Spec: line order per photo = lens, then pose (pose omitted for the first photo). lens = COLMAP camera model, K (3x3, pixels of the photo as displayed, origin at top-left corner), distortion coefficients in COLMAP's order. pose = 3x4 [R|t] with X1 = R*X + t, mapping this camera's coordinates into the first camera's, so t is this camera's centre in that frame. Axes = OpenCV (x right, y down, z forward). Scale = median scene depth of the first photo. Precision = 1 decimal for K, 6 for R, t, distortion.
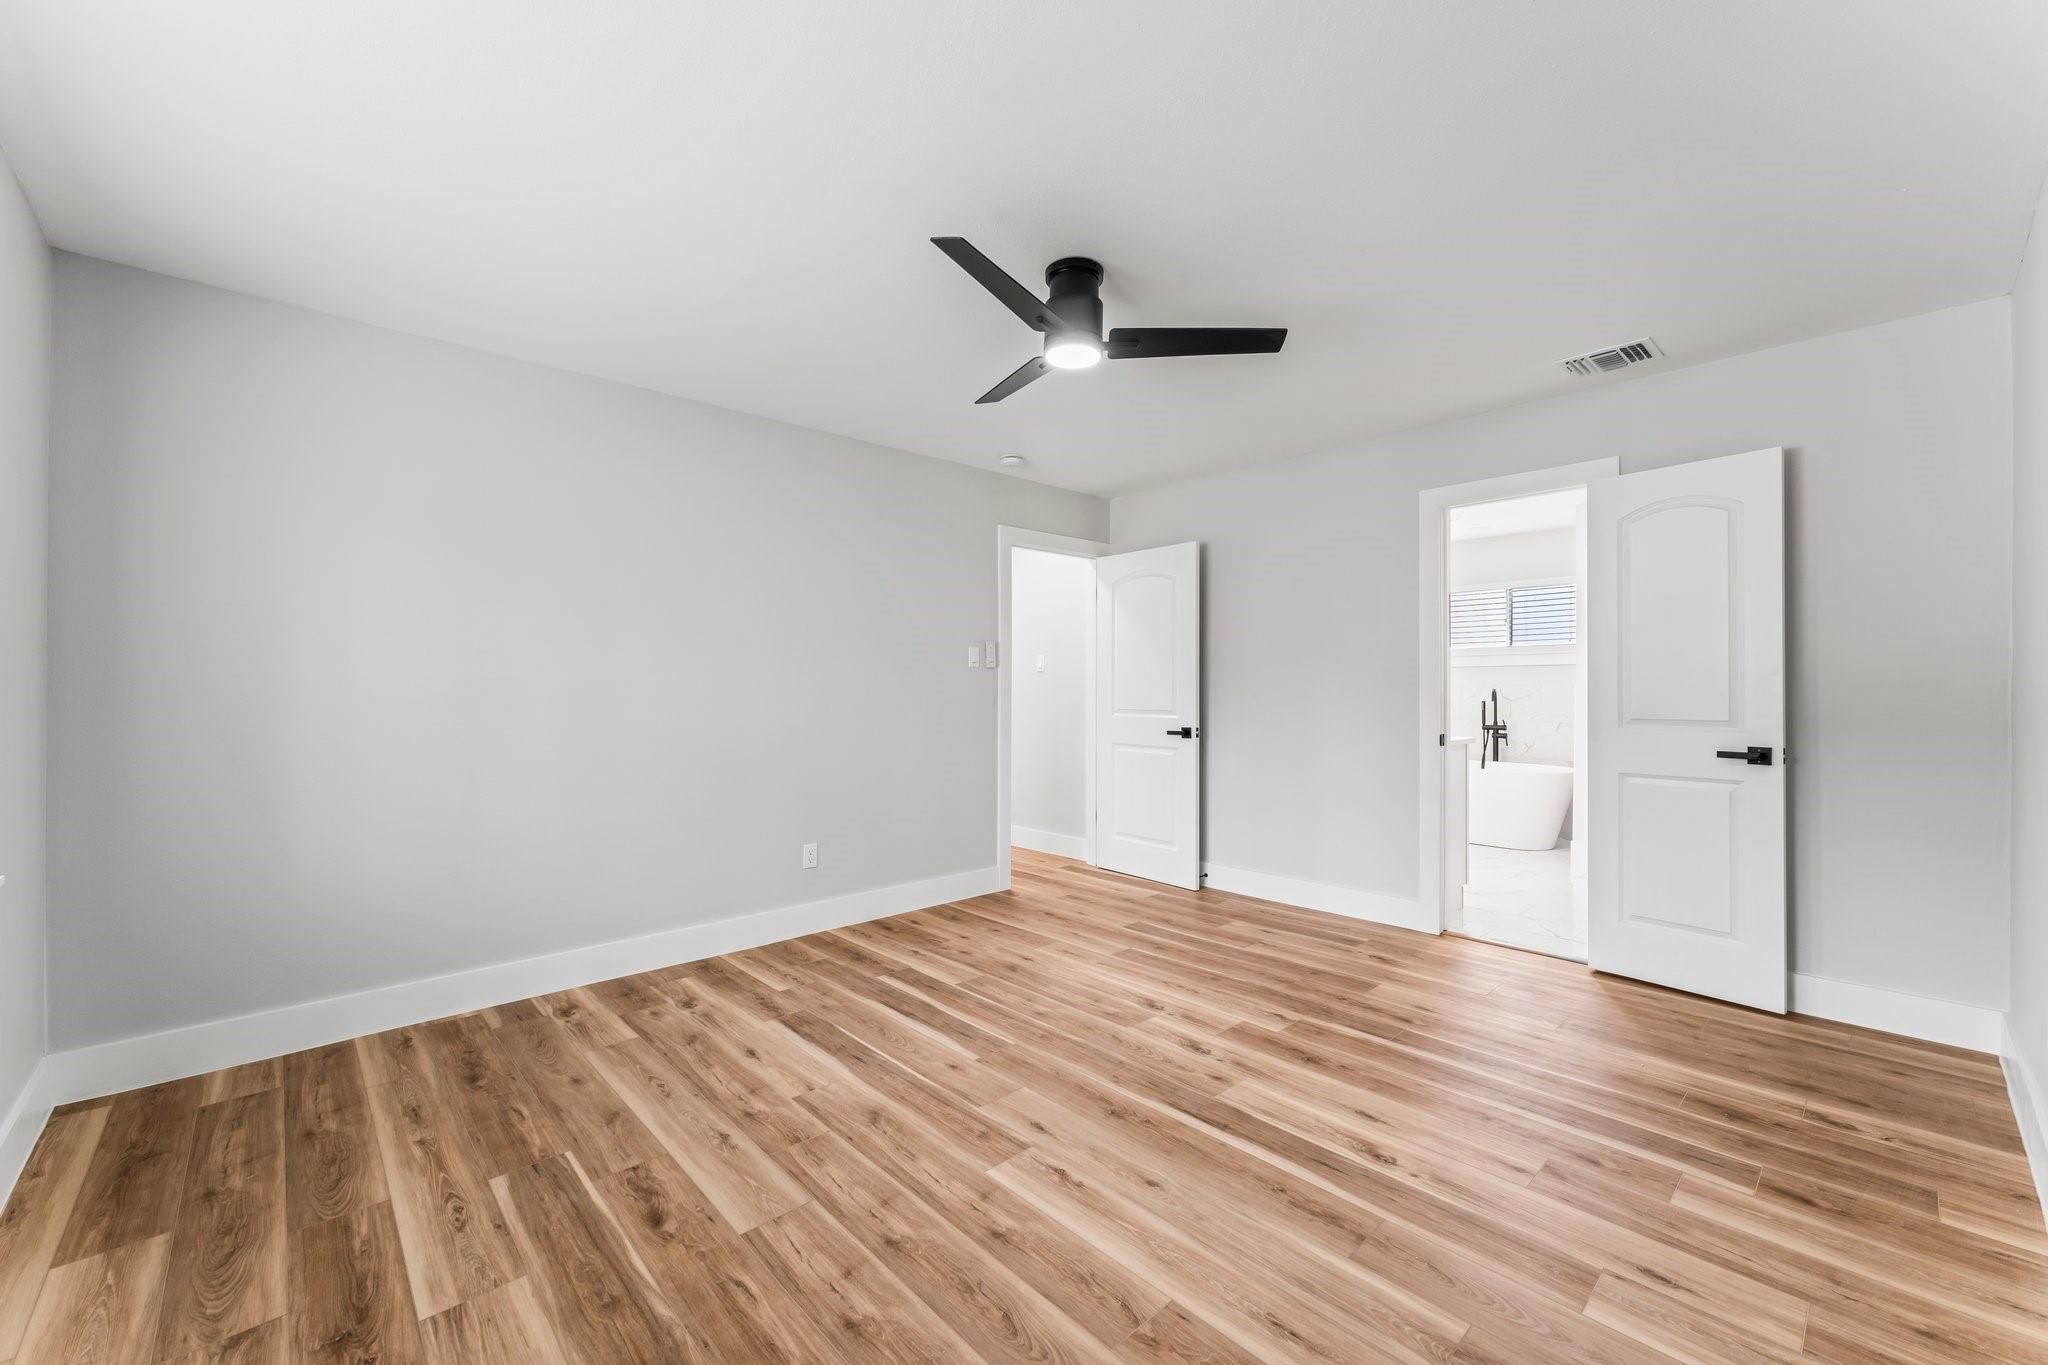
lens RADIAL K [[817.5, 0, 1023.4], [0, 817.5, 691.9], [0, 0, 1]] dist [0.002494, 0.000354]
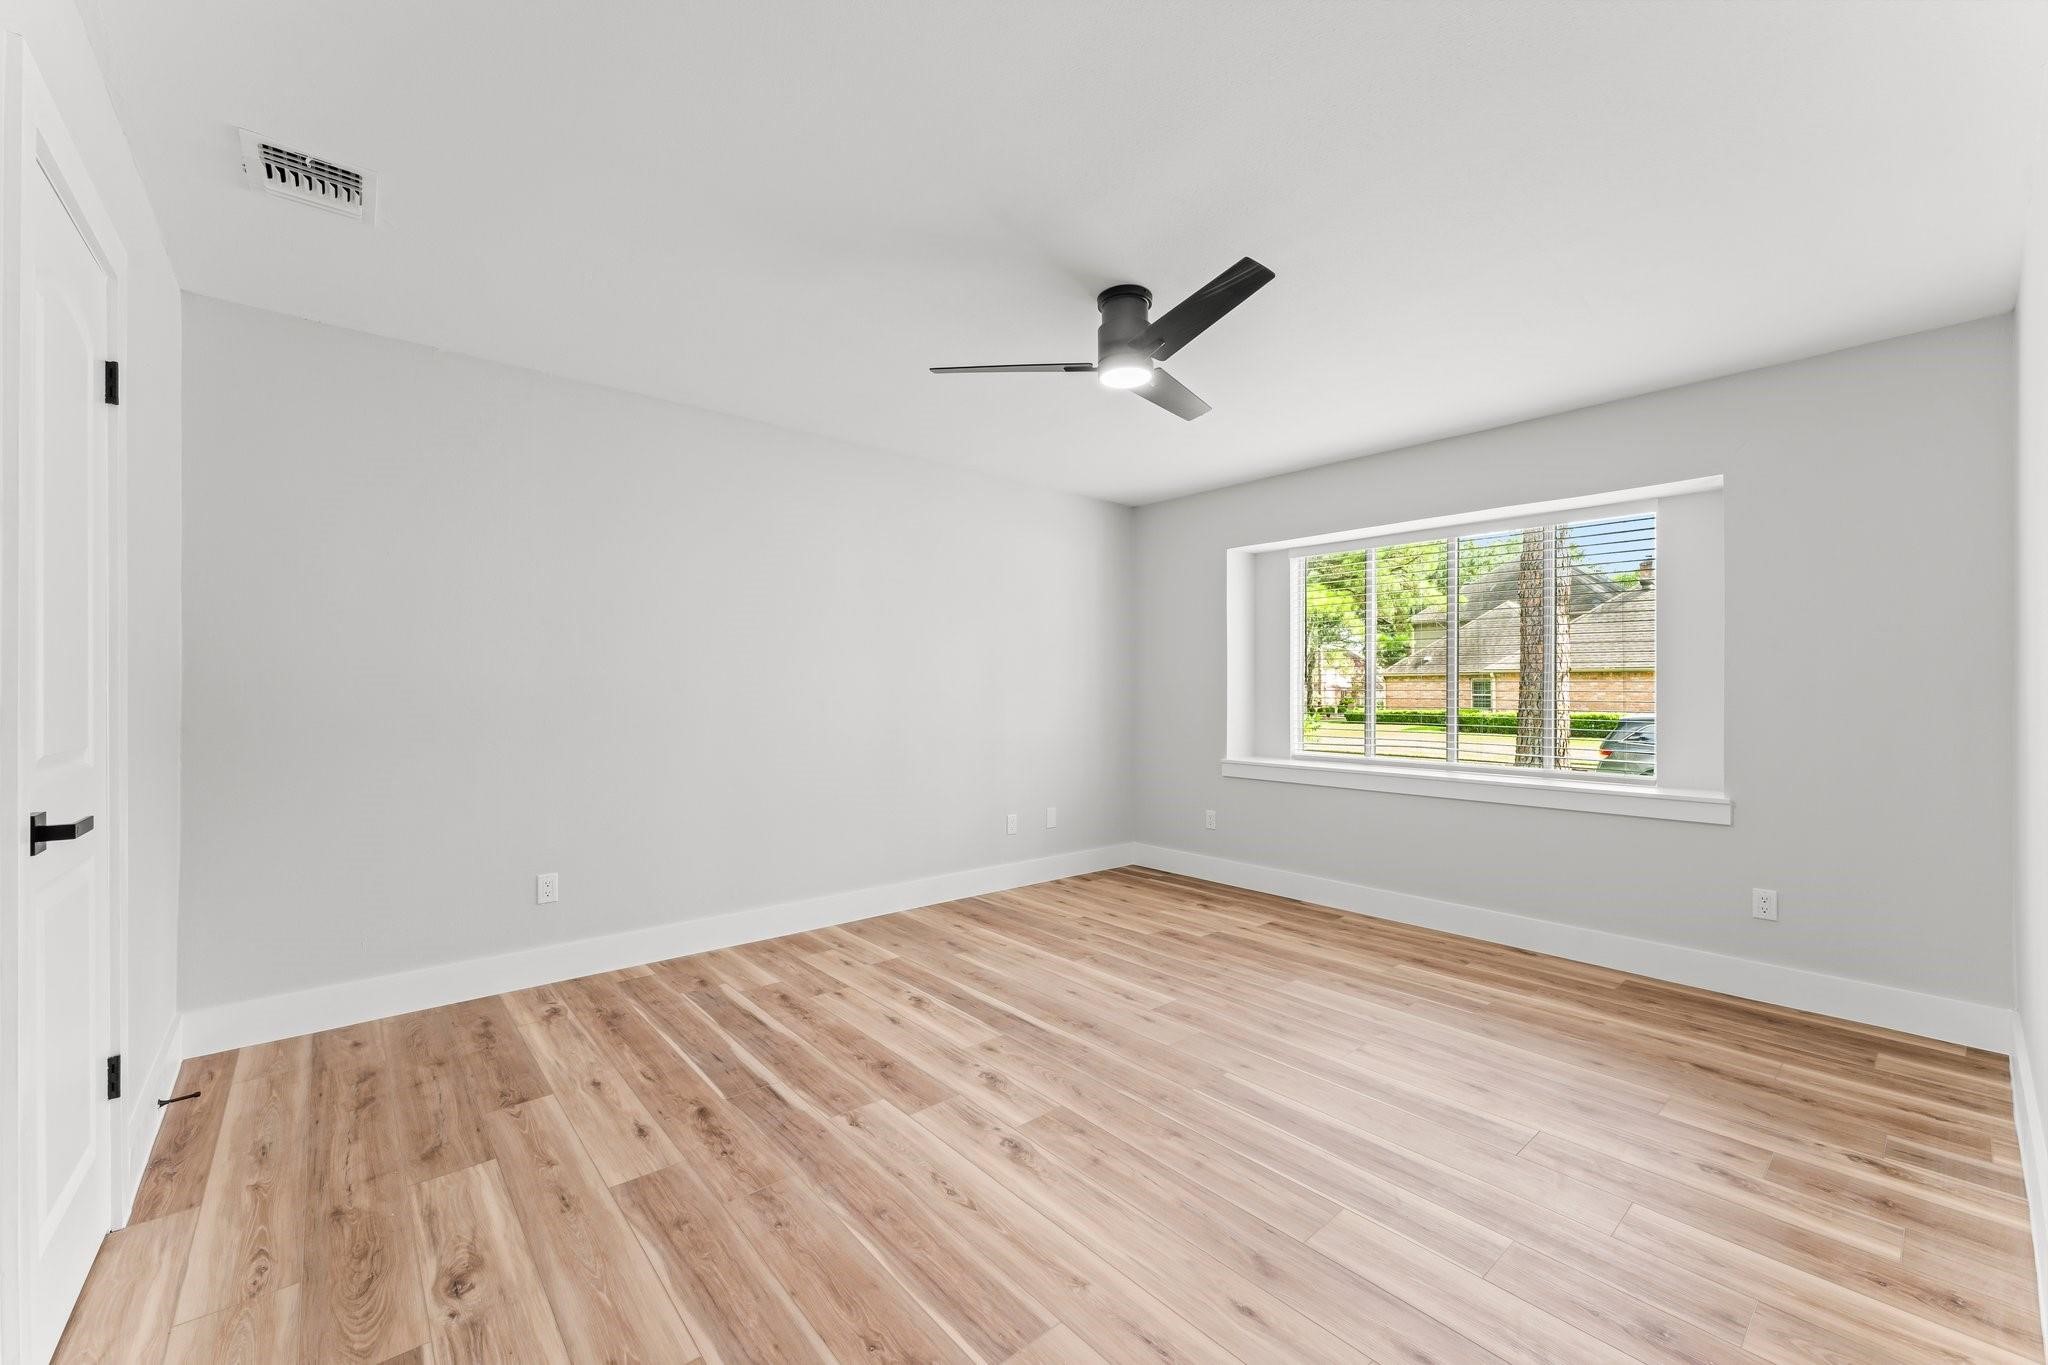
lens RADIAL K [[817.5, 0, 1023.1], [0, 817.5, 686.6], [0, 0, 1]] dist [0.002494, 0.000354]
pose [[-0.999397, -0.002392, 0.034648, 0.160328], [-0.002628, 0.999974, -0.006782, -0.000778], [-0.034631, -0.006869, -0.999377, 2.114369]]
